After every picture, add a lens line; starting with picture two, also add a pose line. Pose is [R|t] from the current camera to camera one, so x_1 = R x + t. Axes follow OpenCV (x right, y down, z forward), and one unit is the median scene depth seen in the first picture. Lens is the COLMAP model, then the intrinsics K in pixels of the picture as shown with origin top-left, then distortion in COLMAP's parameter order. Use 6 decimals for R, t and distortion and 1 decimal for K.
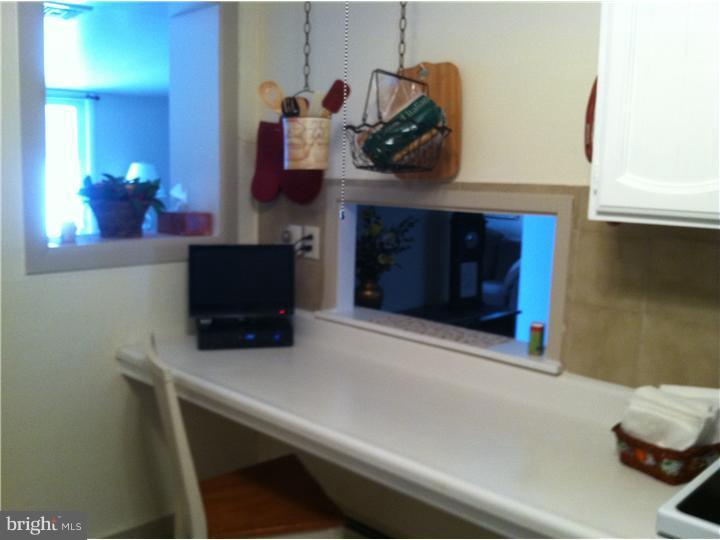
lens RADIAL K [[747.2, 0, 360.0], [0, 747.2, 270.0], [0, 0, 1]] dist [0.002868, -0.010555]
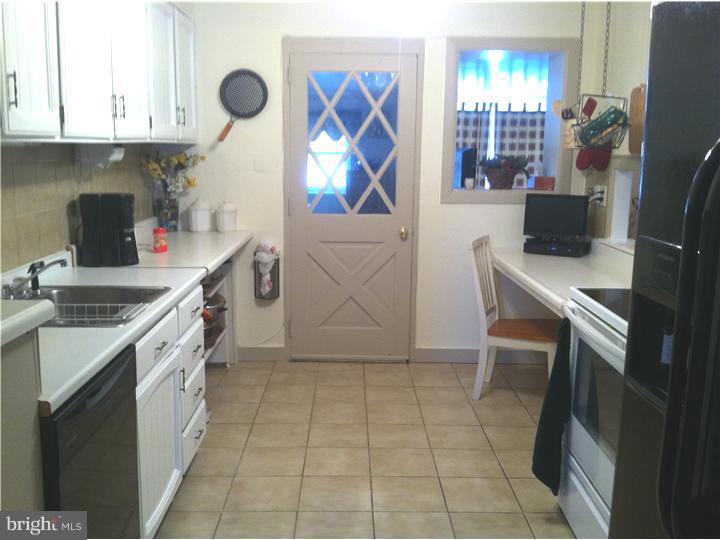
lens RADIAL K [[747.2, 0, 360.0], [0, 747.2, 270.0], [0, 0, 1]] dist [0.002868, -0.010555]
pose [[0.707237, 0.092892, -0.700847, 0.708240], [-0.079503, 0.995492, 0.051717, 0.080399], [0.702492, 0.019143, 0.711434, -0.494825]]
